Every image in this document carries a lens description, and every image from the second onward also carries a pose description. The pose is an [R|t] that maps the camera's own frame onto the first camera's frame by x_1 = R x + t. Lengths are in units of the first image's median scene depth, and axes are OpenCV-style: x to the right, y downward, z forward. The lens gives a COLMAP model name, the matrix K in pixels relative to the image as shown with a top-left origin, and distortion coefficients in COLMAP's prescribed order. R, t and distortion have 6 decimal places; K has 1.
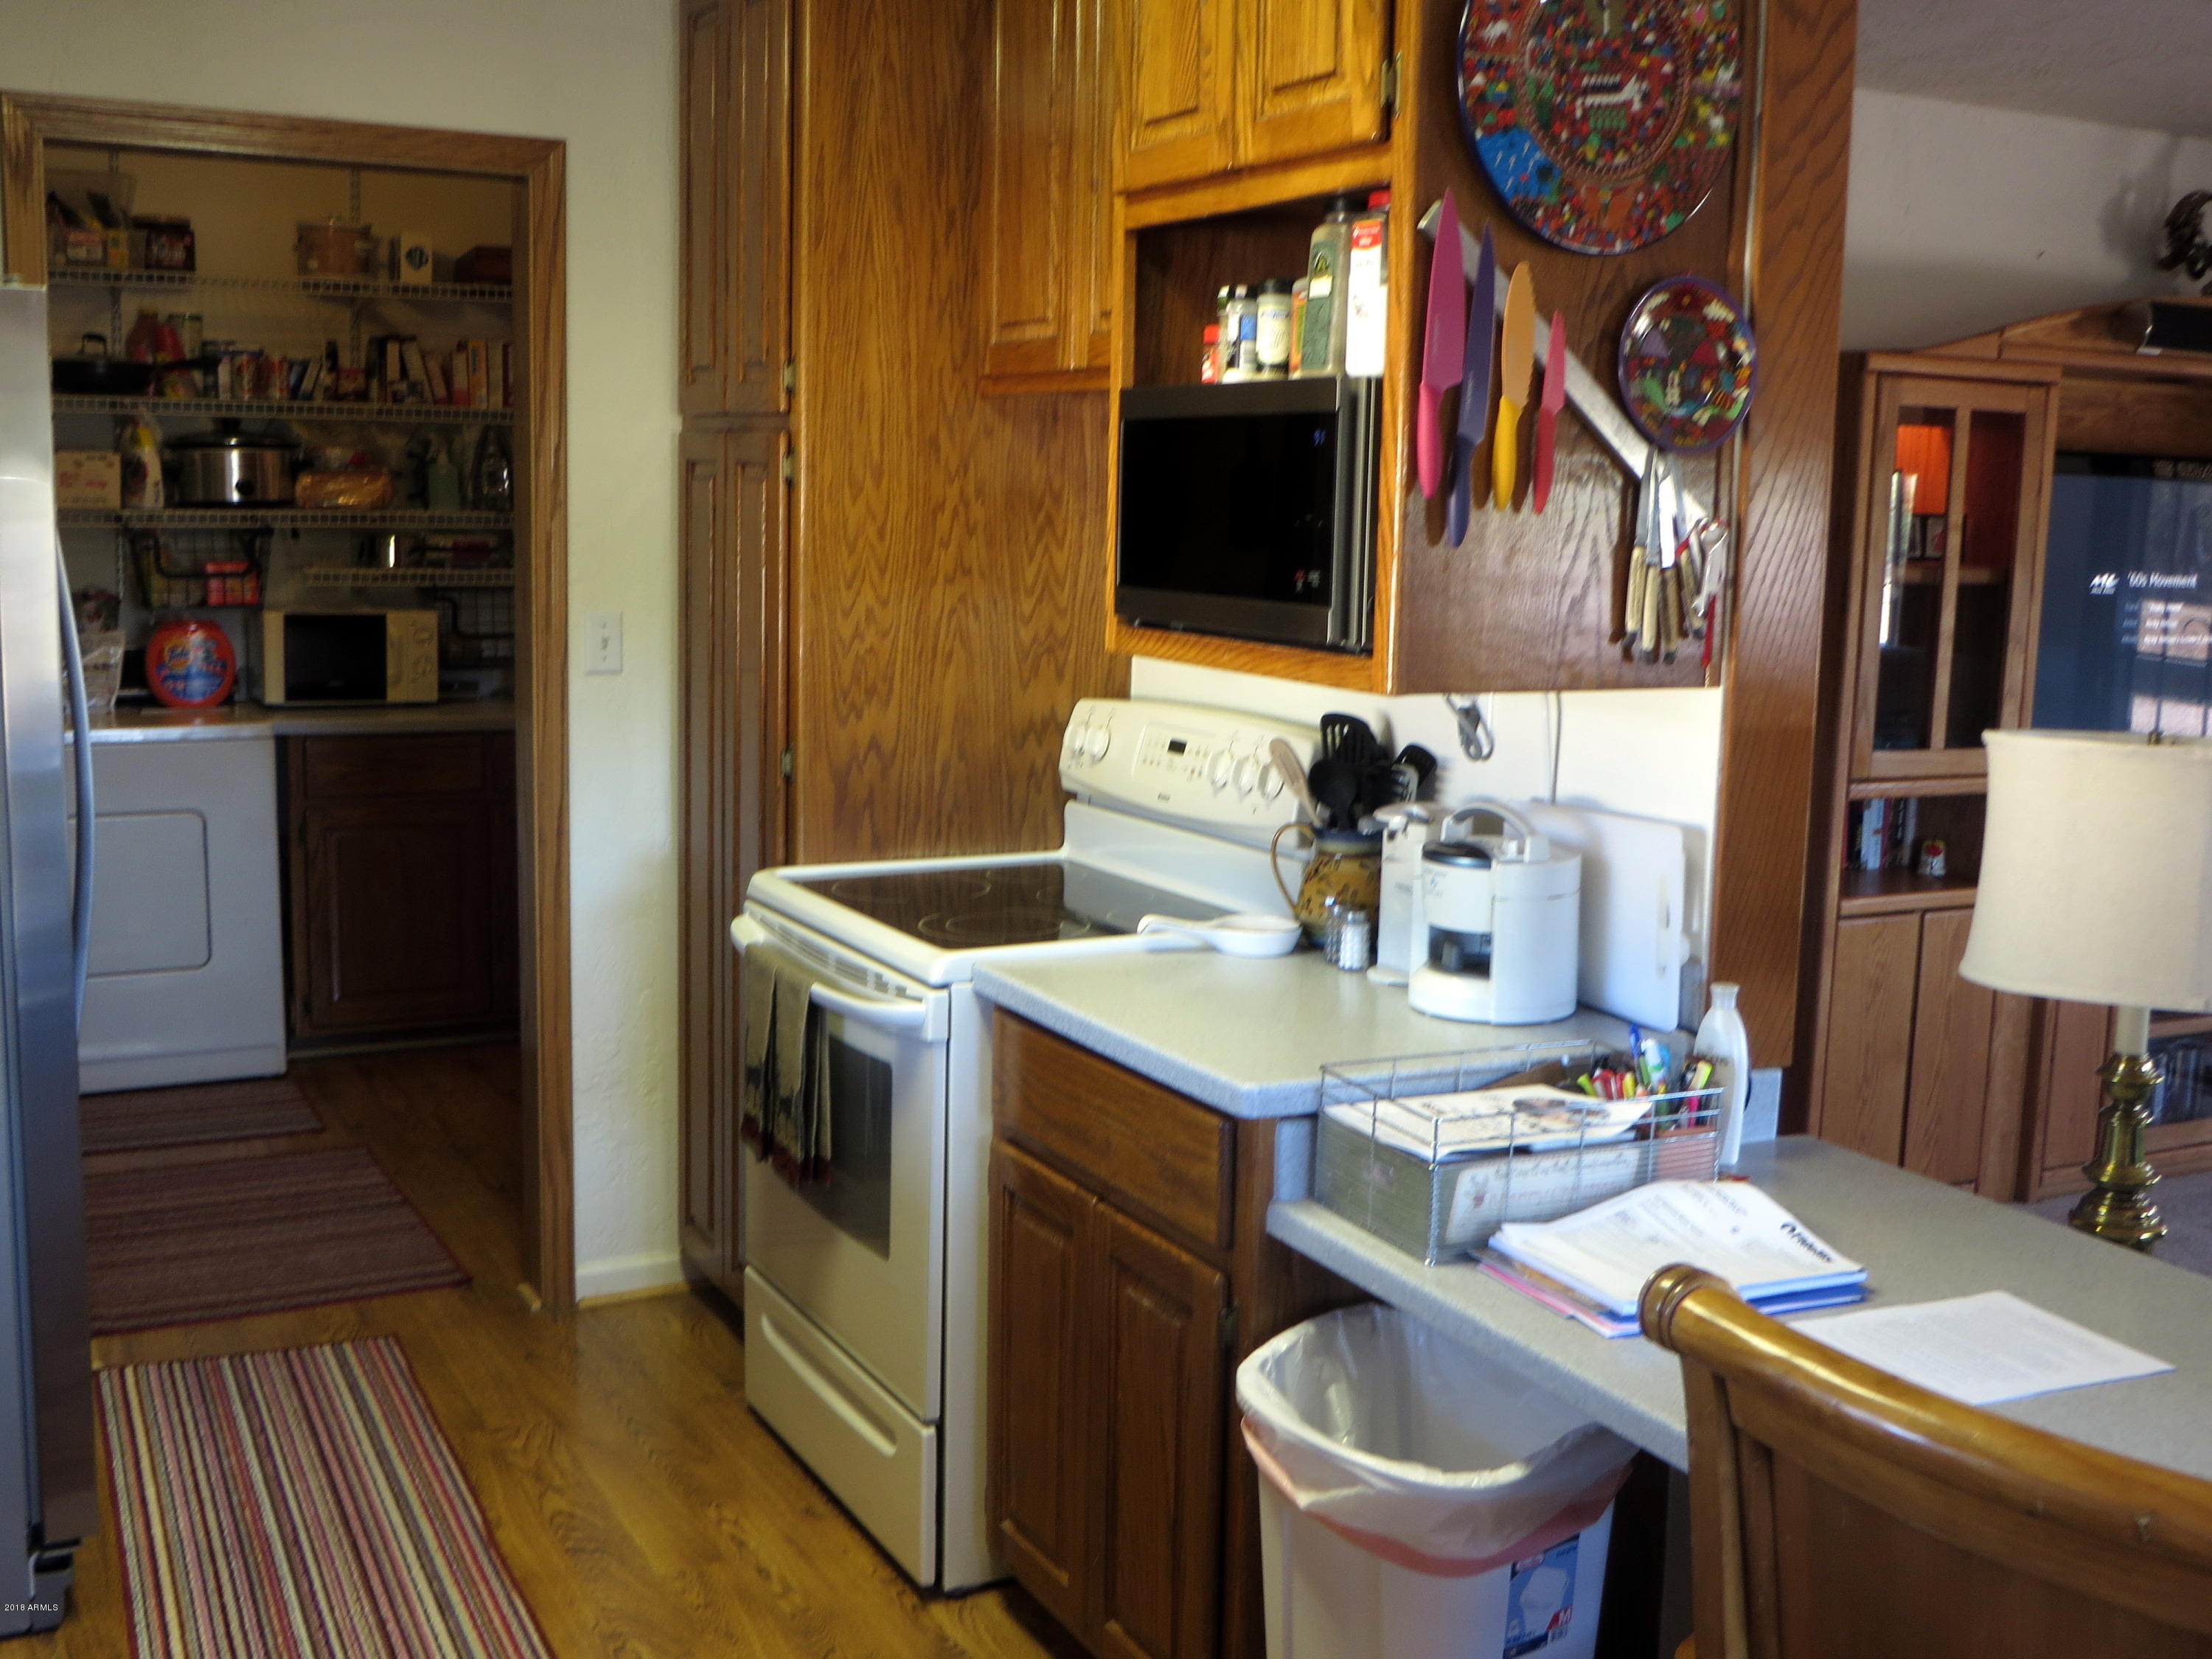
lens RADIAL K [[2477.7, 0, 1106.0], [0, 2477.7, 829.5], [0, 0, 1]] dist [-0.003631, 0.012364]
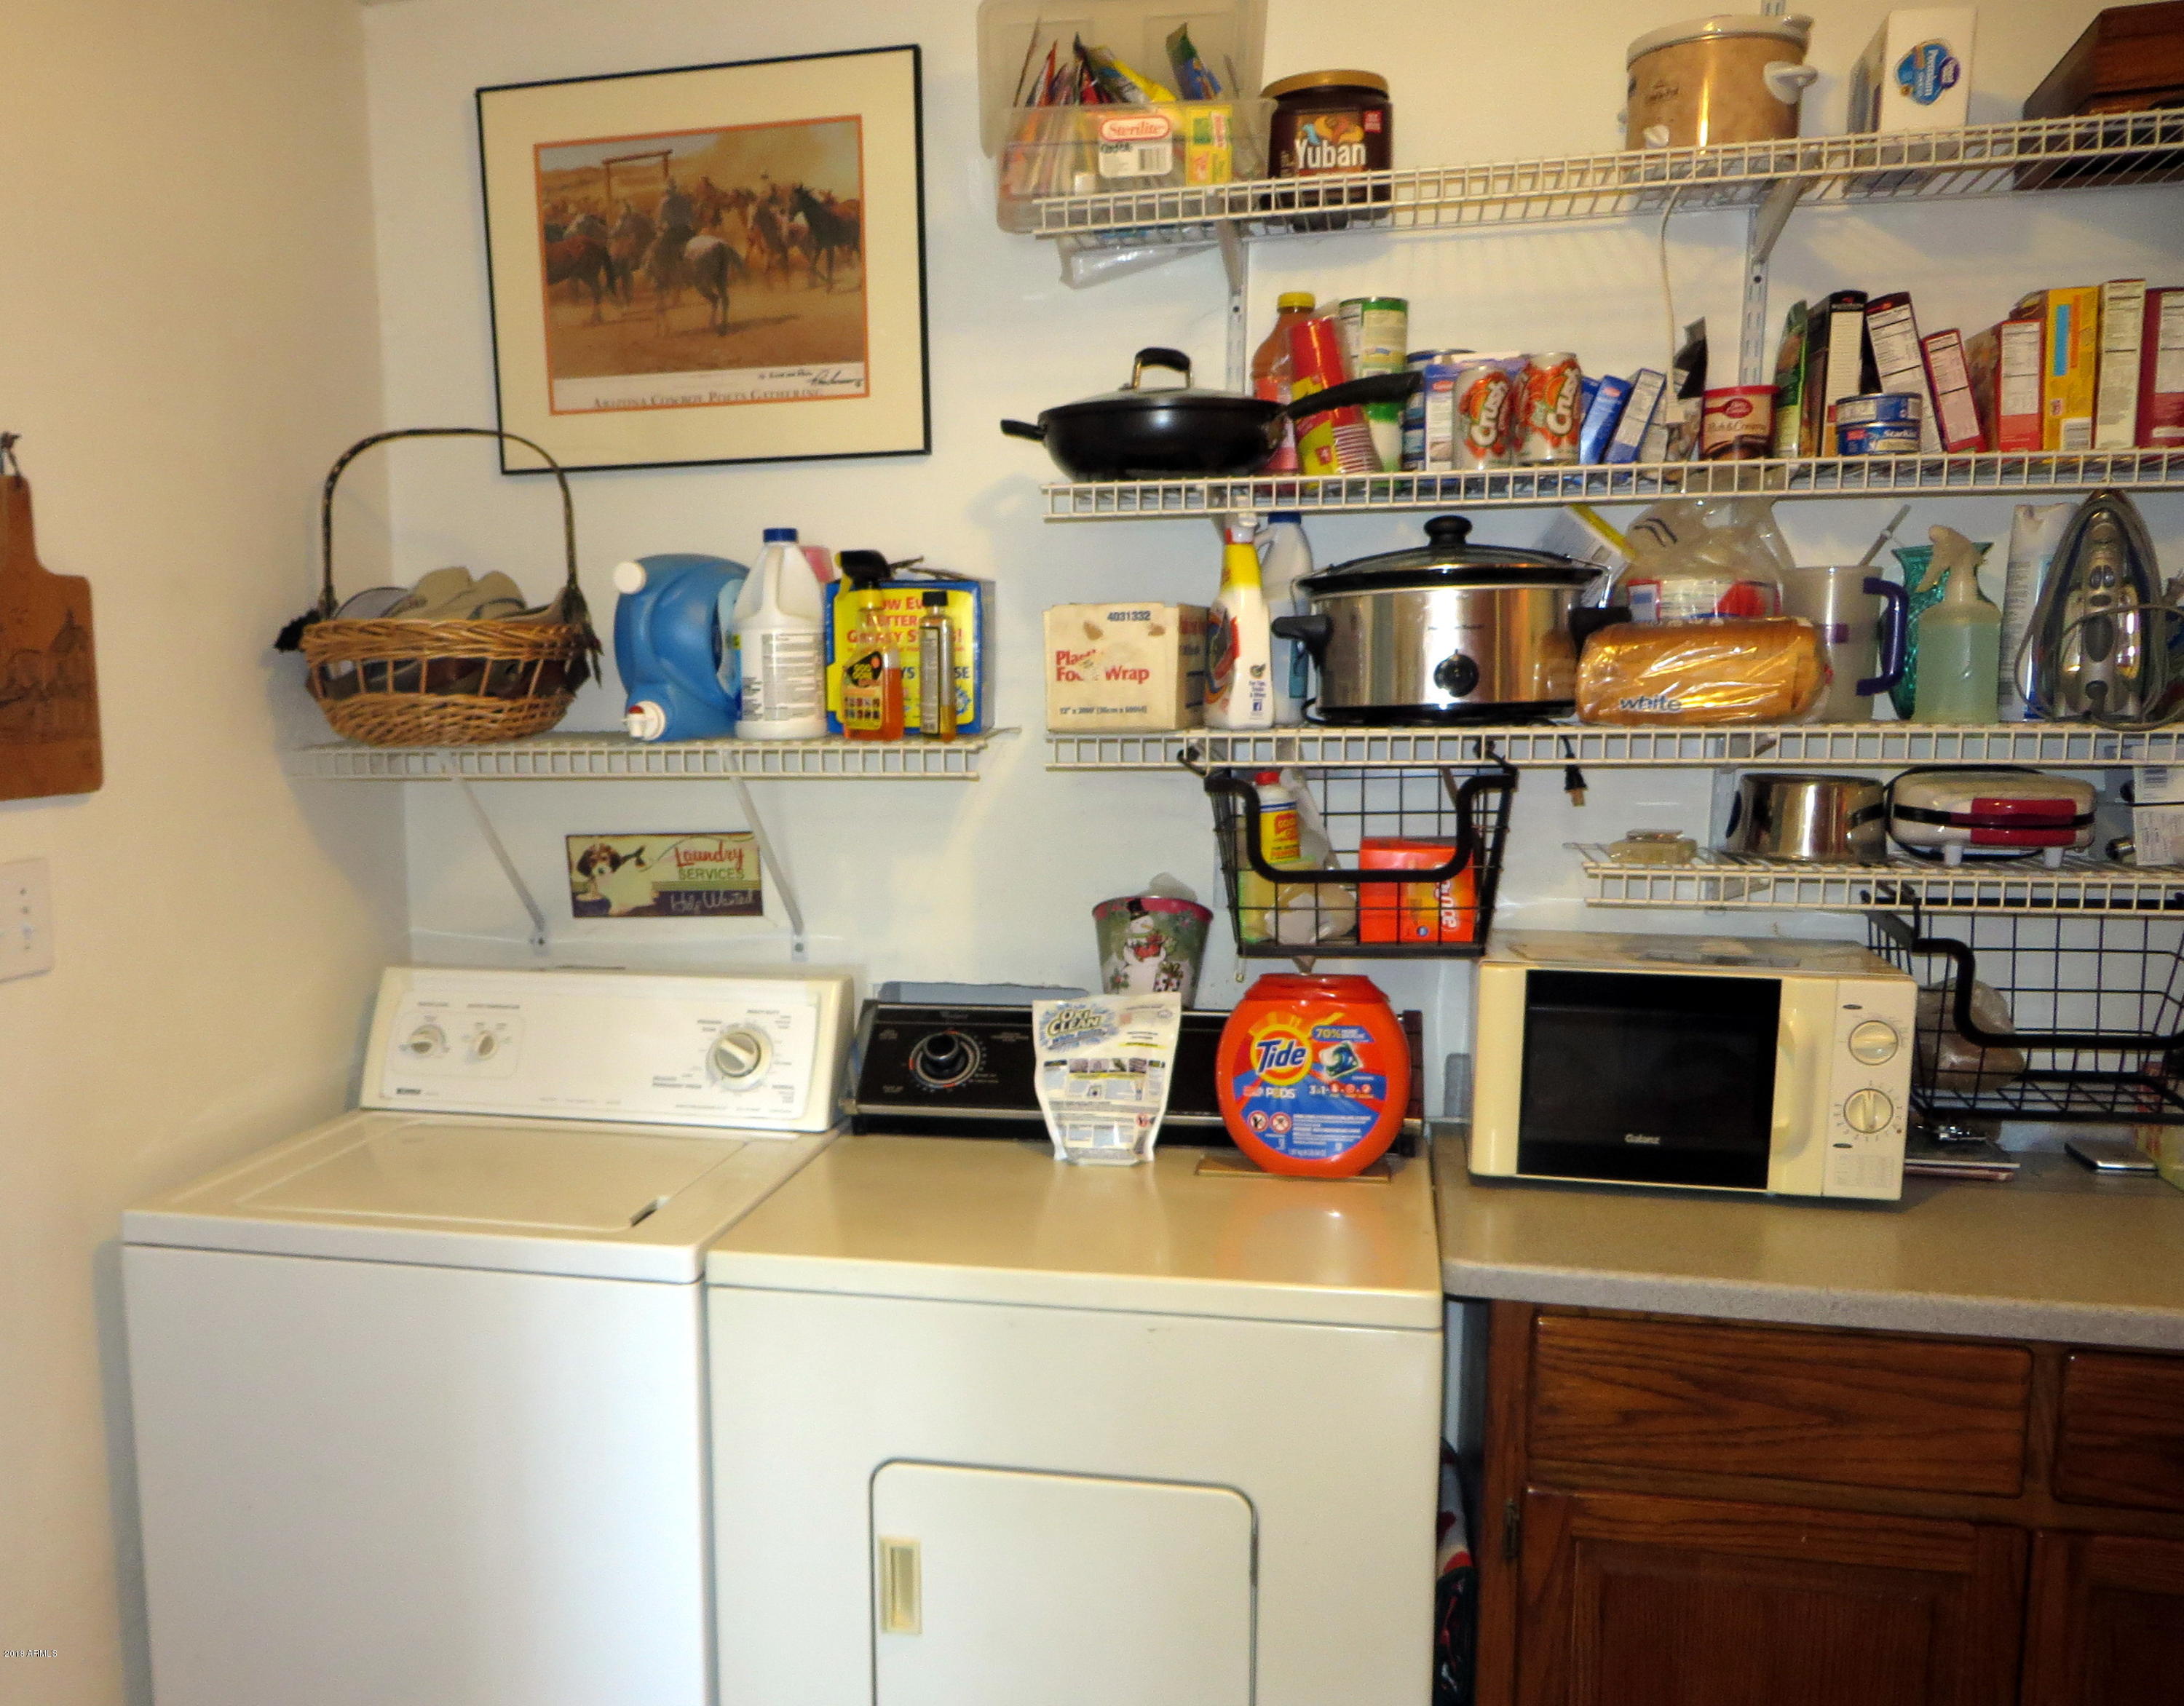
lens RADIAL K [[1551.3, 0, 1089.9], [0, 1551.3, 882.8], [0, 0, 1]] dist [-0.021284, -0.001672]
pose [[0.753703, 0.066881, -0.653803, -0.213895], [-0.065709, 0.997492, 0.026290, -0.102987], [0.653922, 0.023145, 0.756208, 0.742859]]
